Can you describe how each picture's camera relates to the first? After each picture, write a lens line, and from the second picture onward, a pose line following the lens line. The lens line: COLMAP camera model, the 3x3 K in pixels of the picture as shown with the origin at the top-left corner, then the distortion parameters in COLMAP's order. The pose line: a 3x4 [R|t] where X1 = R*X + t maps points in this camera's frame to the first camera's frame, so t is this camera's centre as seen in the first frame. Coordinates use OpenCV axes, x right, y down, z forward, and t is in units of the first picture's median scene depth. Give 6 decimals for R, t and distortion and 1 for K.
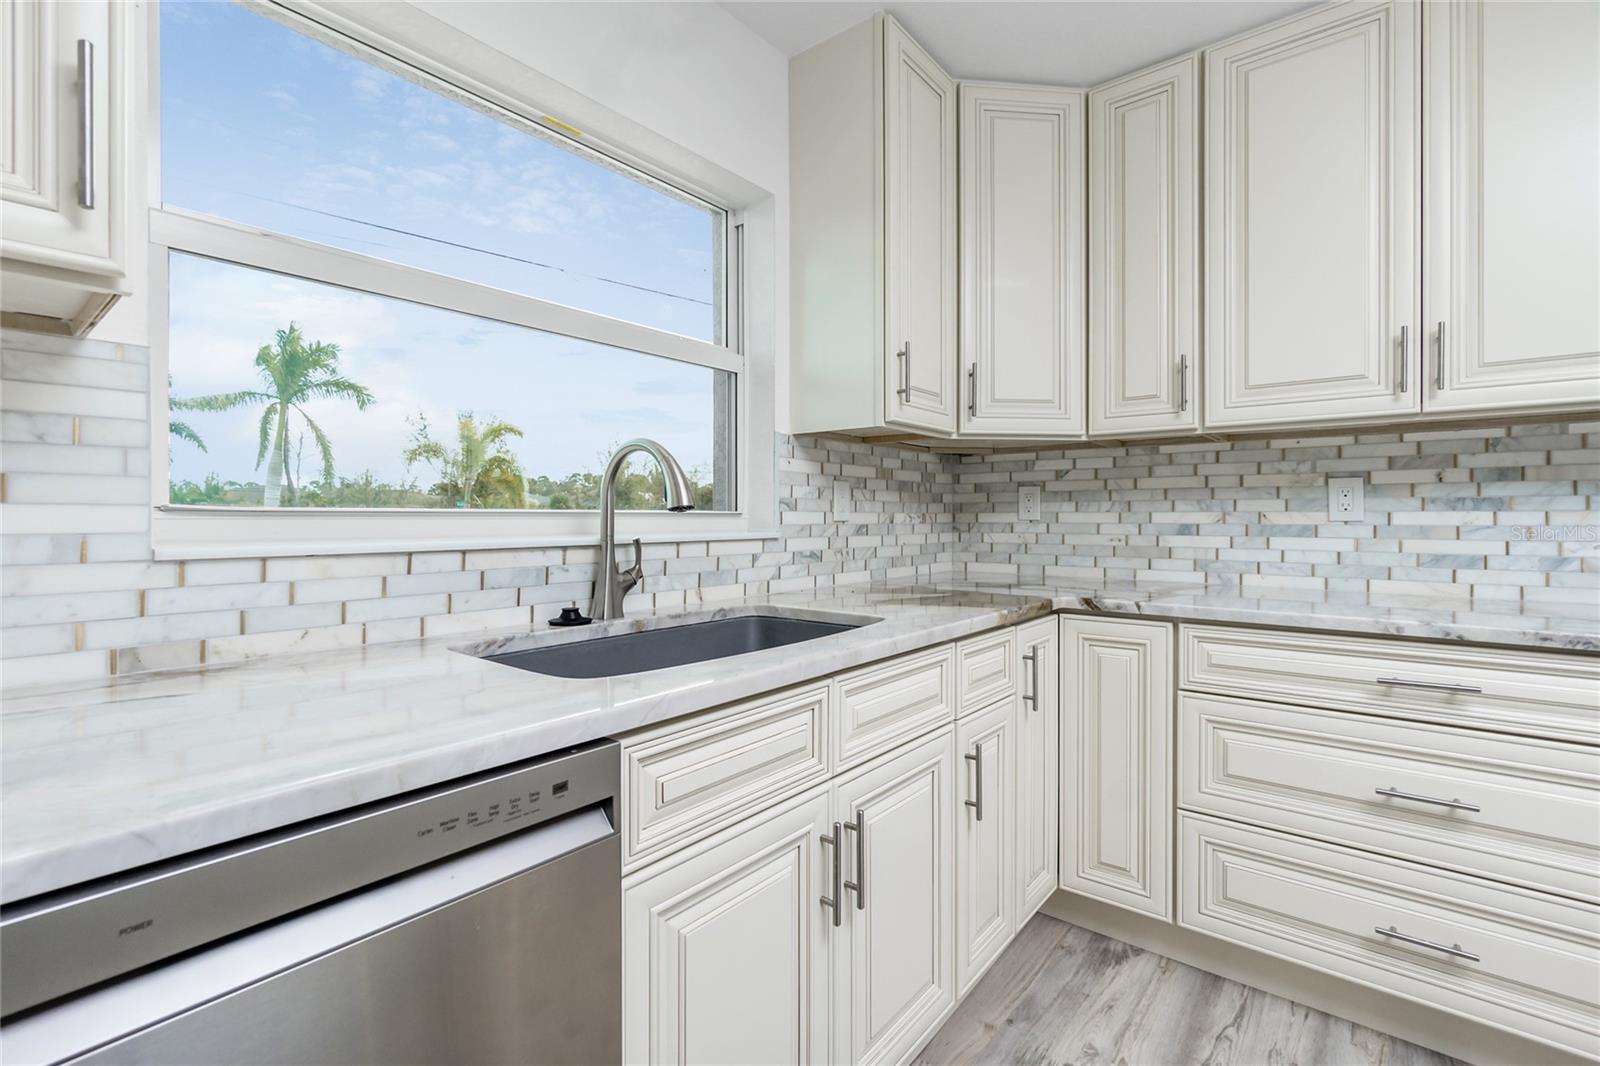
lens RADIAL K [[735.4, 0, 816.9], [0, 735.4, 516.5], [0, 0, 1]] dist [0.000395, 0.000448]
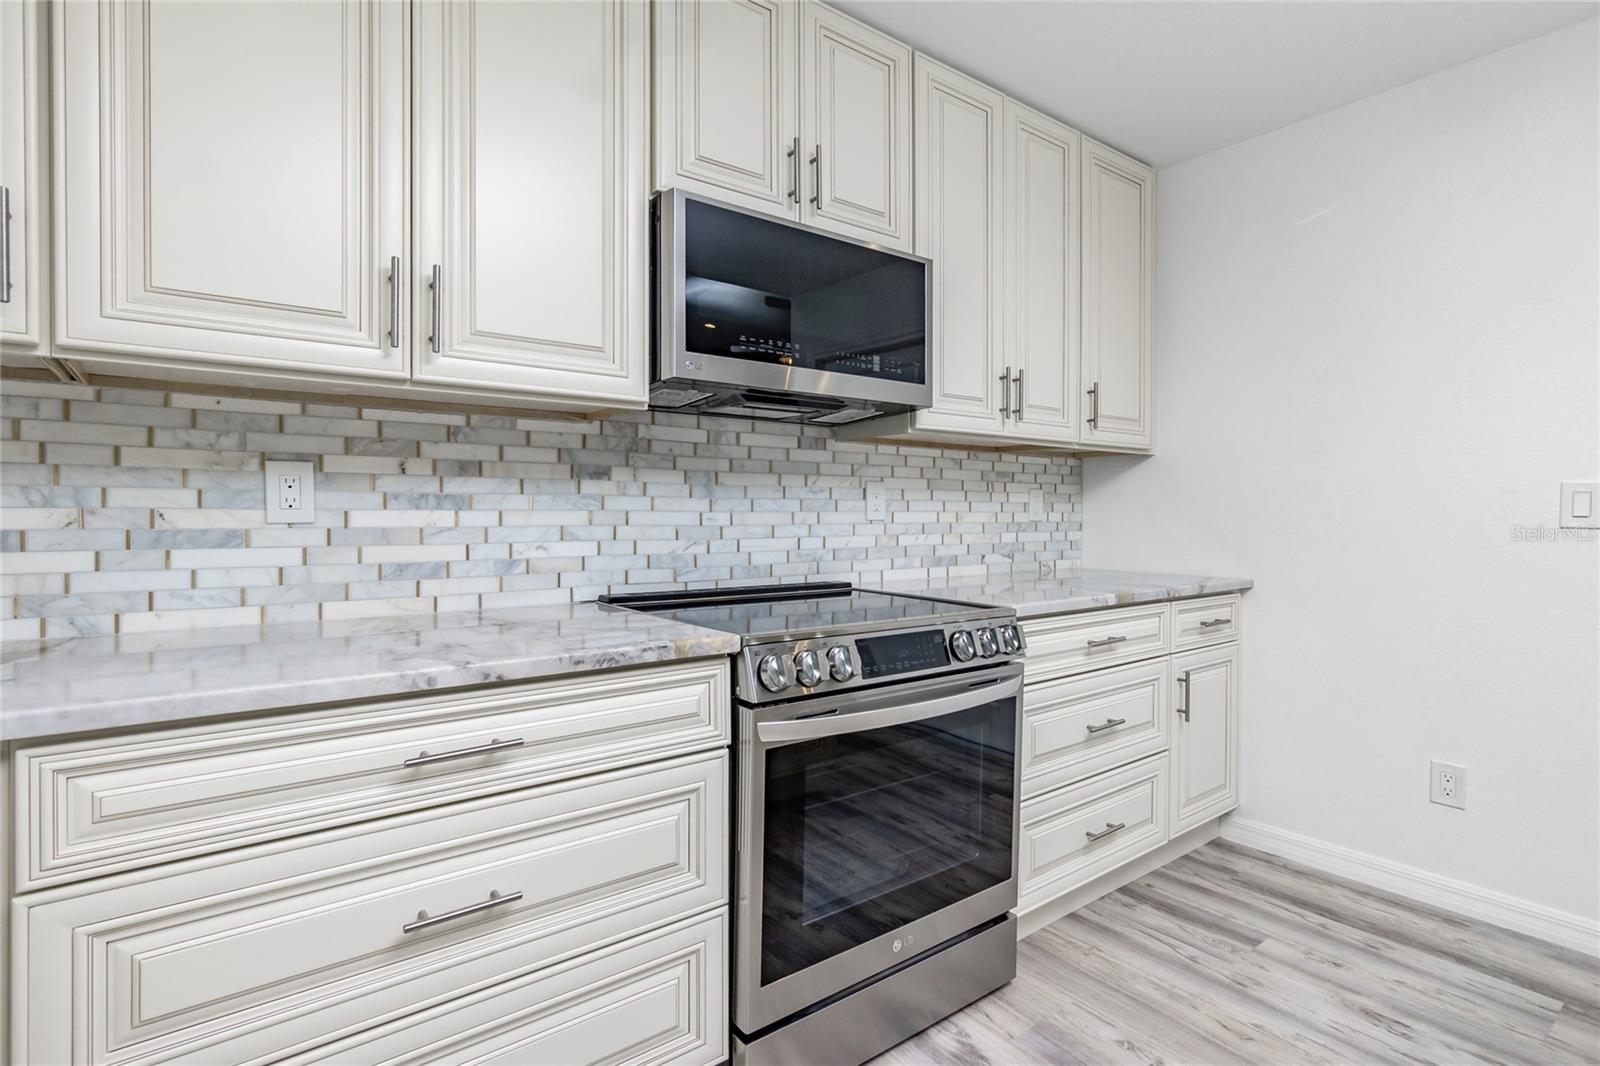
lens RADIAL K [[764.2, 0, 795.0], [0, 764.2, 521.4], [0, 0, 1]] dist [-0.002434, -0.000117]
pose [[0.249542, -0.007866, 0.968332, 0.134214], [-0.000741, 0.999965, 0.008314, -0.001639], [-0.968364, -0.002792, 0.249528, 0.355161]]
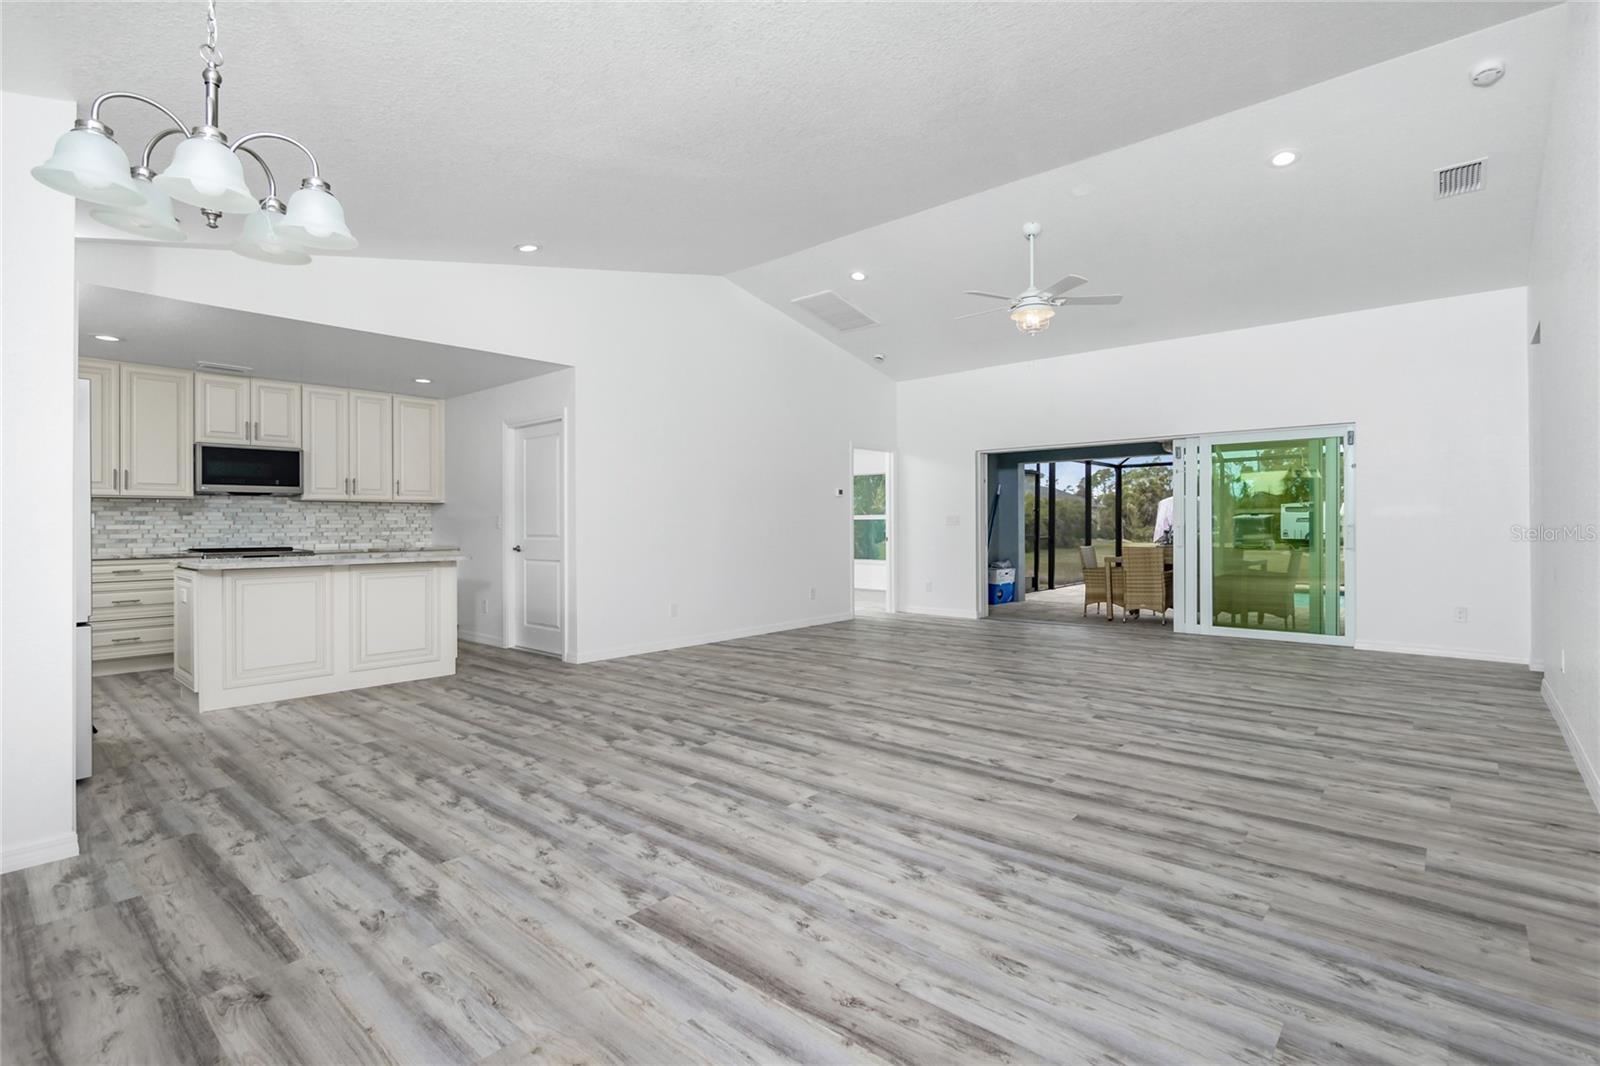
lens RADIAL K [[764.2, 0, 795.0], [0, 764.2, 521.4], [0, 0, 1]] dist [-0.002434, -0.000117]
pose [[0.063152, 0.004694, 0.997993, -2.050937], [0.007059, 0.999962, -0.005150, 0.014243], [-0.997979, 0.007370, 0.063116, -1.910852]]
